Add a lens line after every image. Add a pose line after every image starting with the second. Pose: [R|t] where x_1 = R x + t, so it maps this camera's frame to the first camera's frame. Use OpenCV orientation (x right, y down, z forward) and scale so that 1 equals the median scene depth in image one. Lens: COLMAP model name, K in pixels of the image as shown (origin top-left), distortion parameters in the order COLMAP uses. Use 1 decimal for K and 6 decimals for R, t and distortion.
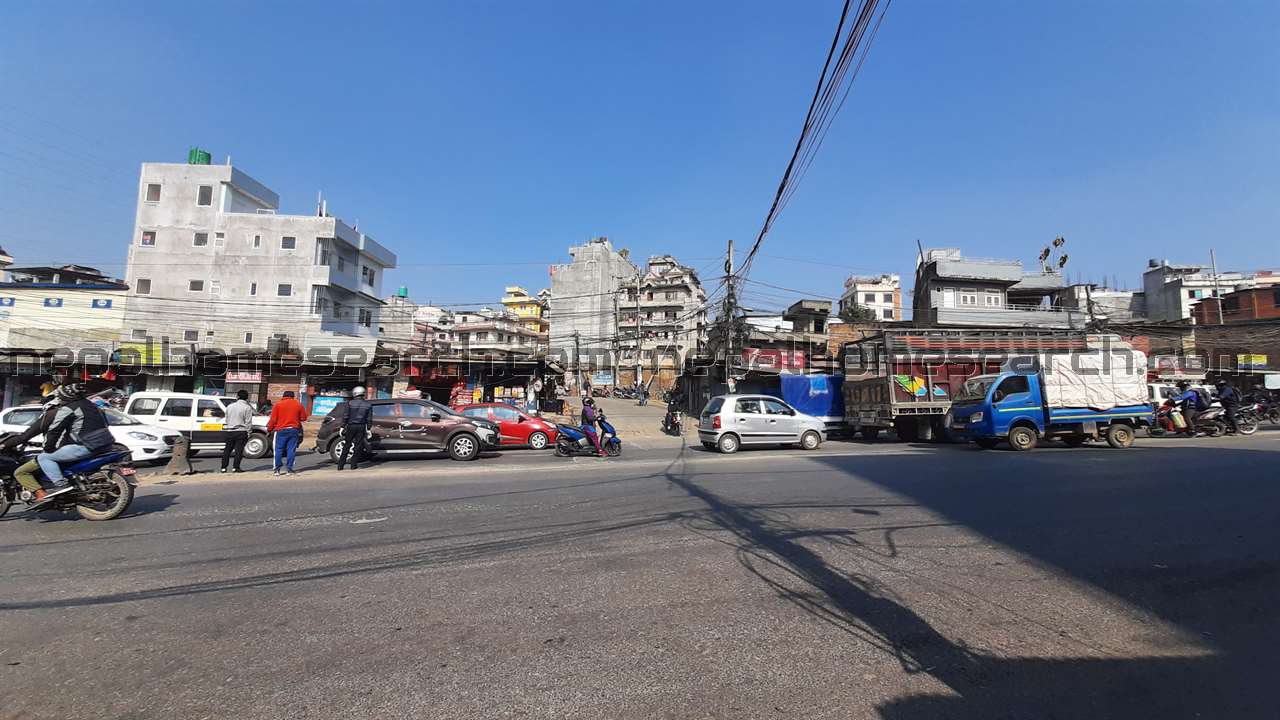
lens RADIAL K [[490.0, 0, 638.2], [0, 490.0, 360.8], [0, 0, 1]] dist [-0.013577, -0.003532]
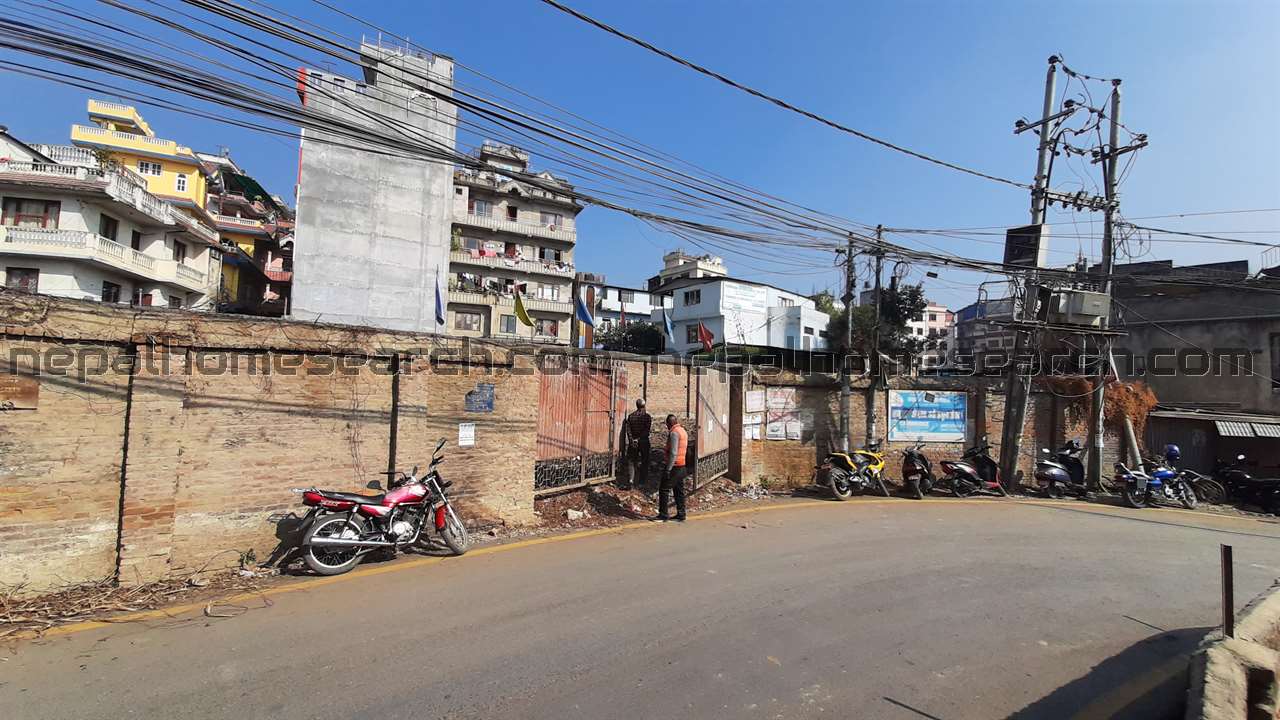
lens RADIAL K [[490.0, 0, 637.6], [0, 490.0, 369.6], [0, 0, 1]] dist [-0.013577, -0.003532]
pose [[0.755948, 0.031740, 0.653861, -0.209510], [-0.081404, 0.995629, 0.045784, -0.000459], [-0.649550, -0.087837, 0.755228, 0.509217]]
